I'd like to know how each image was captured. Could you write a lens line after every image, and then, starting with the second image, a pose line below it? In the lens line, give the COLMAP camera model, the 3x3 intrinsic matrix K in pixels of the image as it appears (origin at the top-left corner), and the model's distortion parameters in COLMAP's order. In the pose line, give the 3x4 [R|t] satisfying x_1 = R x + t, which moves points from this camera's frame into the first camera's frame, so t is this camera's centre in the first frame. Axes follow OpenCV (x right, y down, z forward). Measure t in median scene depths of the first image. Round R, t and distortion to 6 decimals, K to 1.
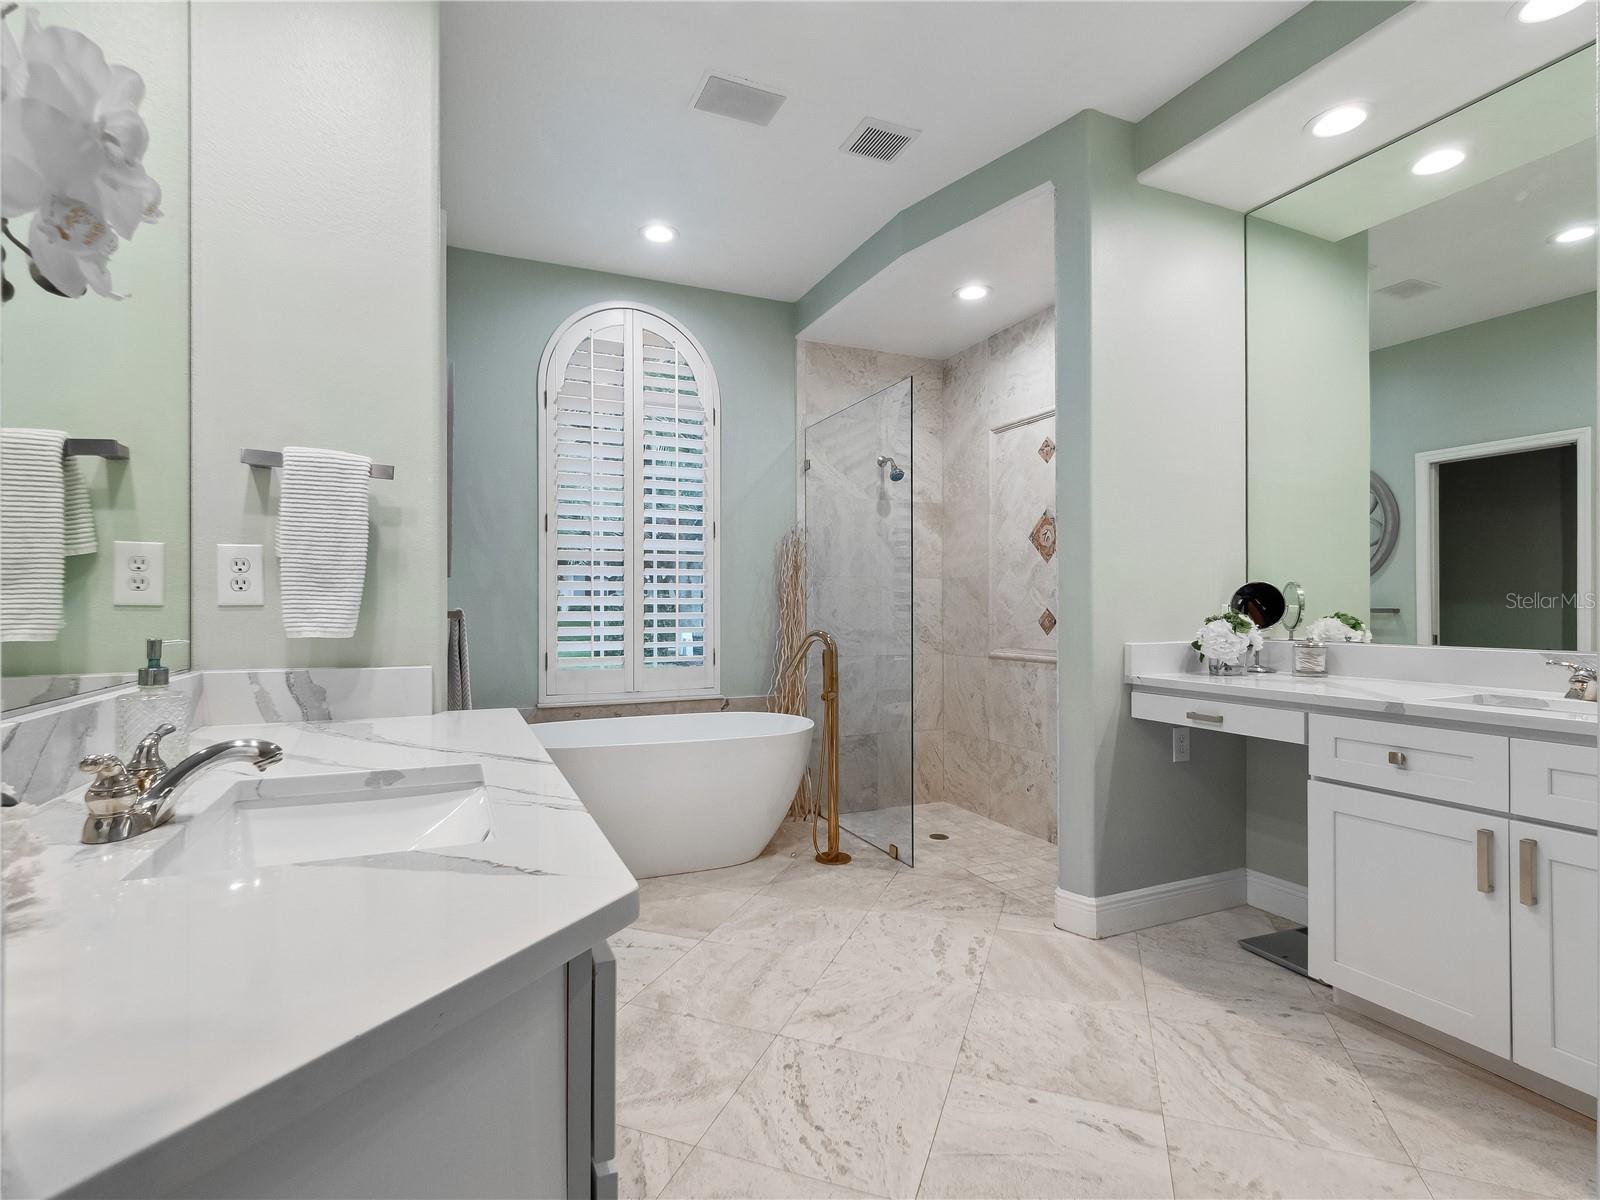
lens RADIAL K [[730.5, 0, 807.8], [0, 730.5, 605.4], [0, 0, 1]] dist [-0.004975, 0.000037]
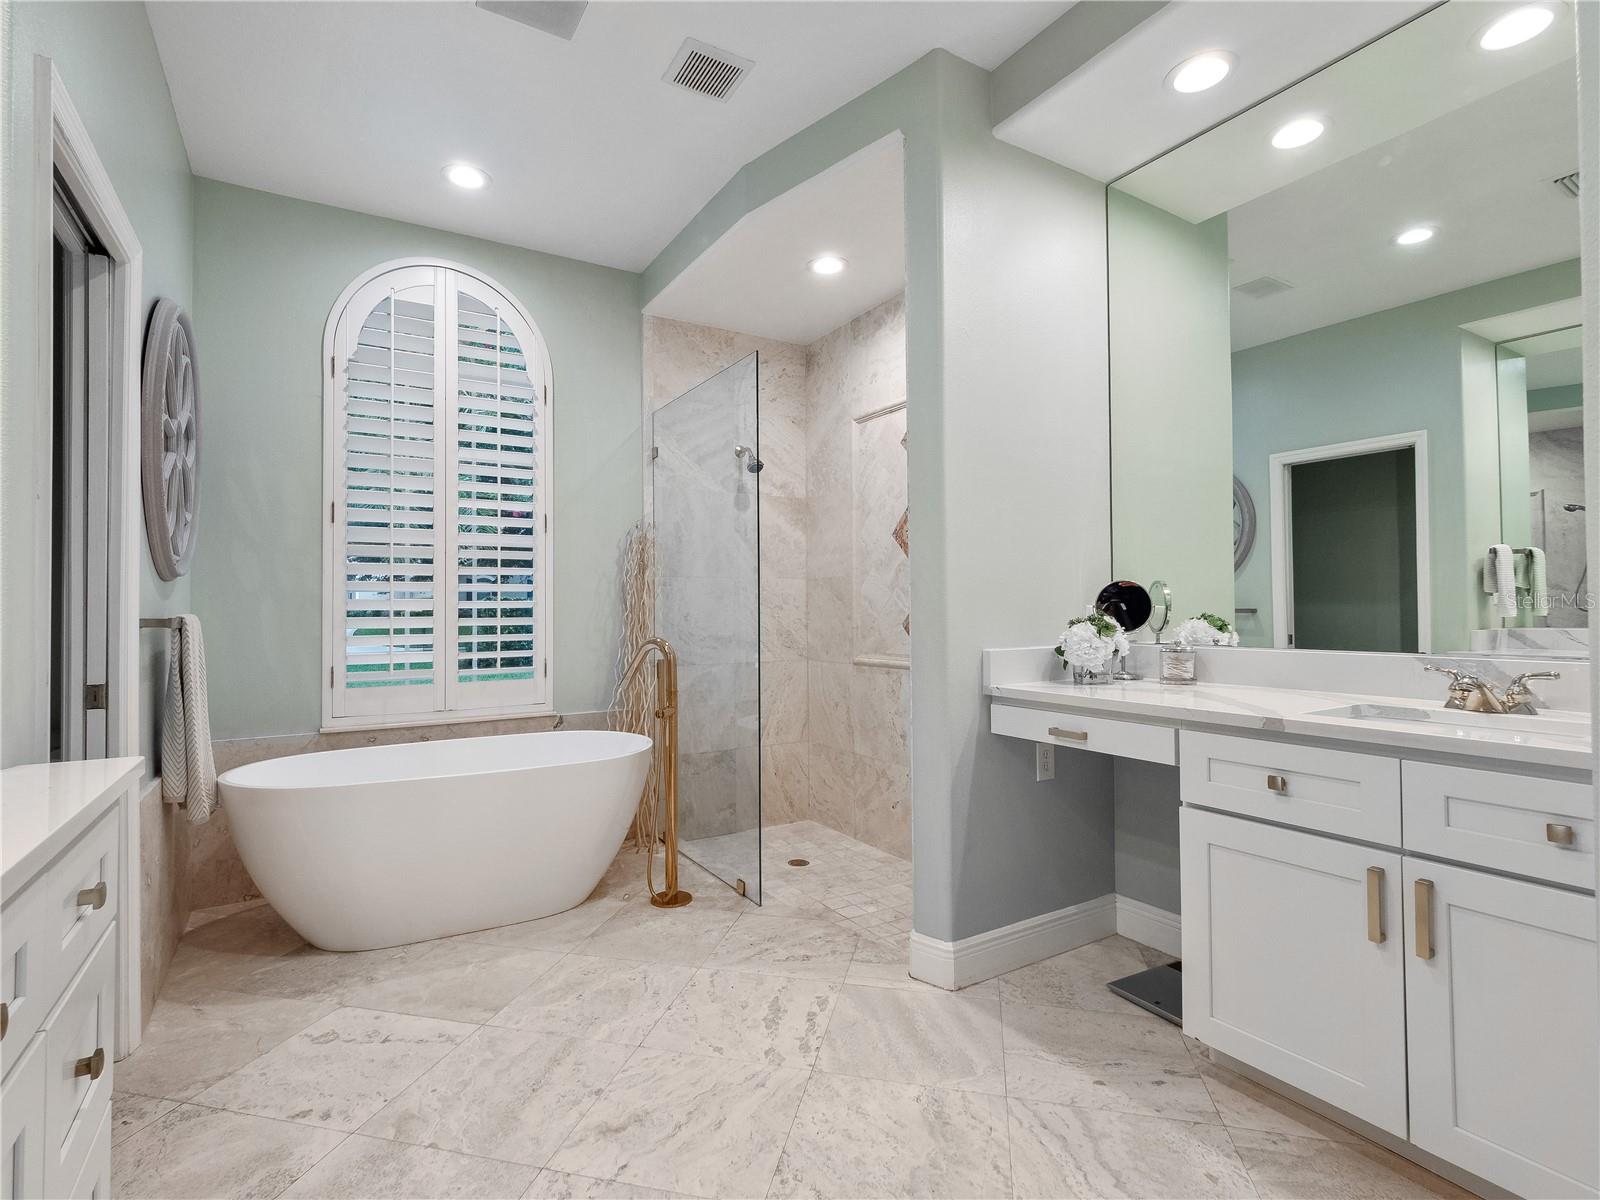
lens RADIAL K [[730.5, 0, 792.7], [0, 730.5, 597.3], [0, 0, 1]] dist [-0.004975, 0.000037]
pose [[0.992249, -0.003724, 0.124212, 0.087839], [0.005580, 0.999878, -0.014598, 0.000069], [-0.124143, 0.015178, 0.992148, 0.137395]]
